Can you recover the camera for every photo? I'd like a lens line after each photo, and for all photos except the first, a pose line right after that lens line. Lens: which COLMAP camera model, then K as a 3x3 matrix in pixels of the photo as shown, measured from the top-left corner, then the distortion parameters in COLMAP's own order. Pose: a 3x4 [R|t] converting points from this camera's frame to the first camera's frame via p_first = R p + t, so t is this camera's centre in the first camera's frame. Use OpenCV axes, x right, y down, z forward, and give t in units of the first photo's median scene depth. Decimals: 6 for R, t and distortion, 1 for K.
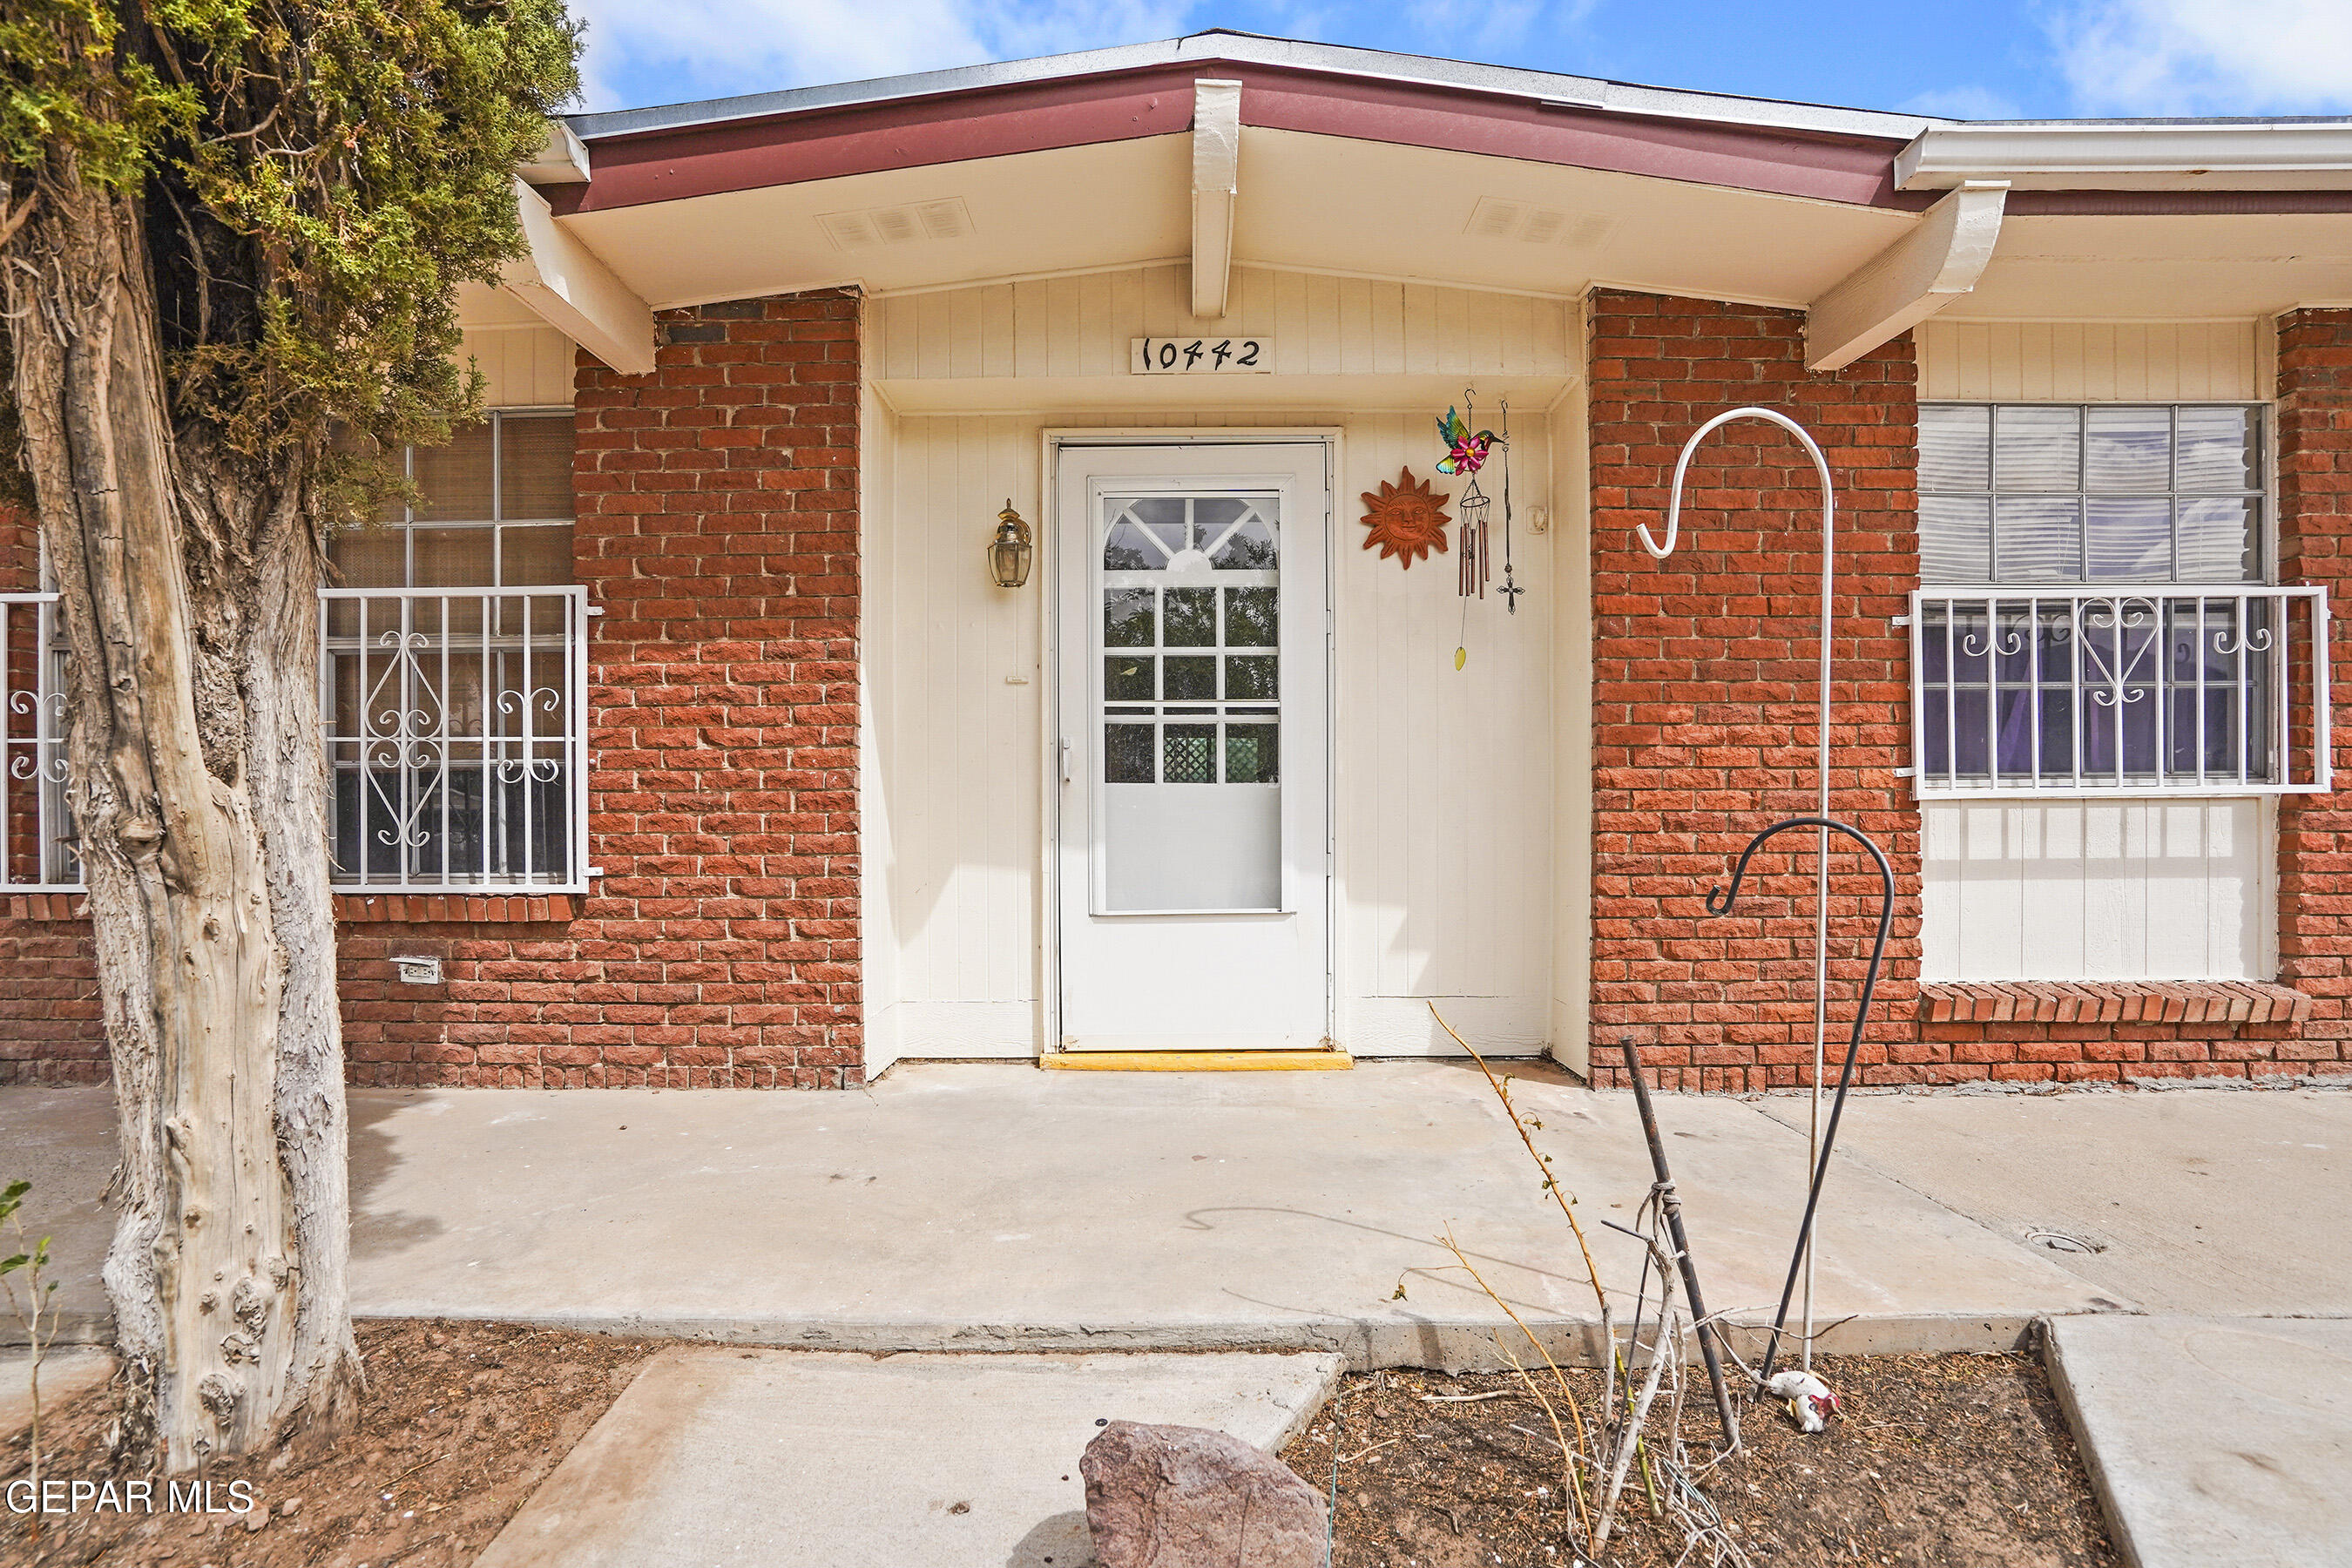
lens RADIAL K [[1101.8, 0, 1180.4], [0, 1101.8, 856.7], [0, 0, 1]] dist [-0.039759, 0.008129]
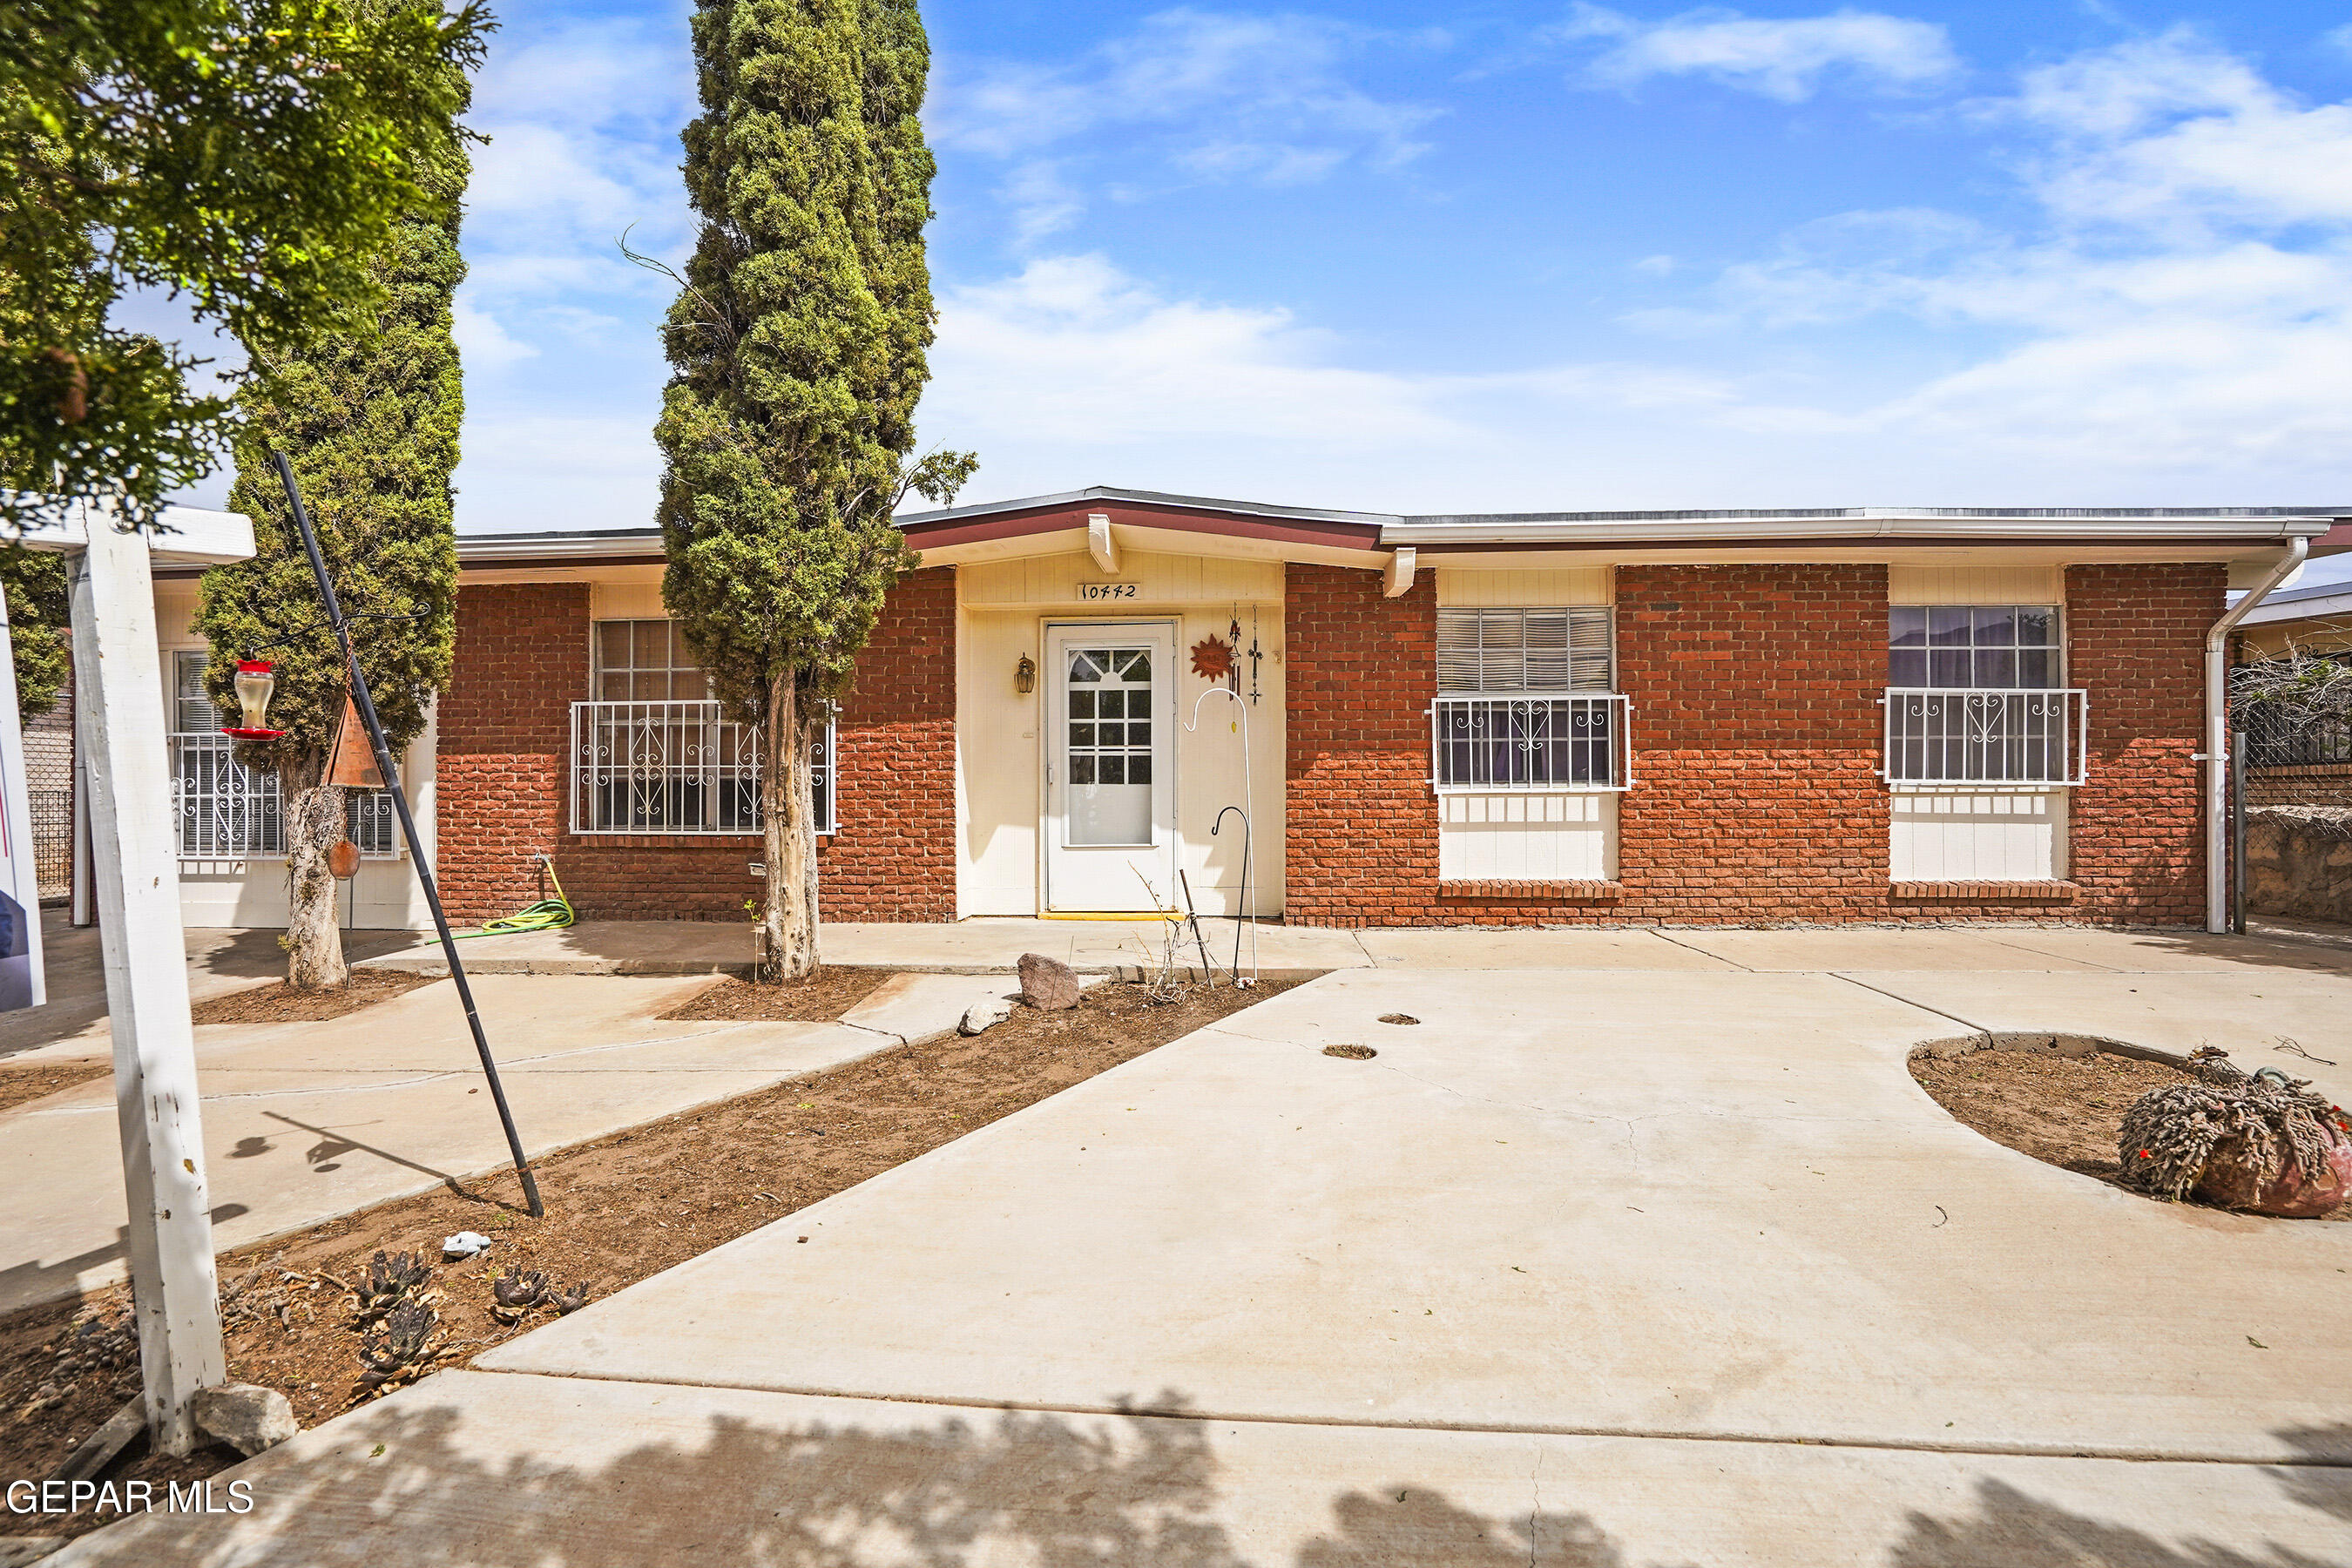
lens RADIAL K [[1101.8, 0, 1182.6], [0, 1101.8, 807.4], [0, 0, 1]] dist [-0.039759, 0.008129]
pose [[0.998640, 0.001655, -0.052103, 0.286761], [-0.002669, 0.999808, -0.019401, 0.018170], [0.052061, 0.019514, 0.998453, -1.212008]]
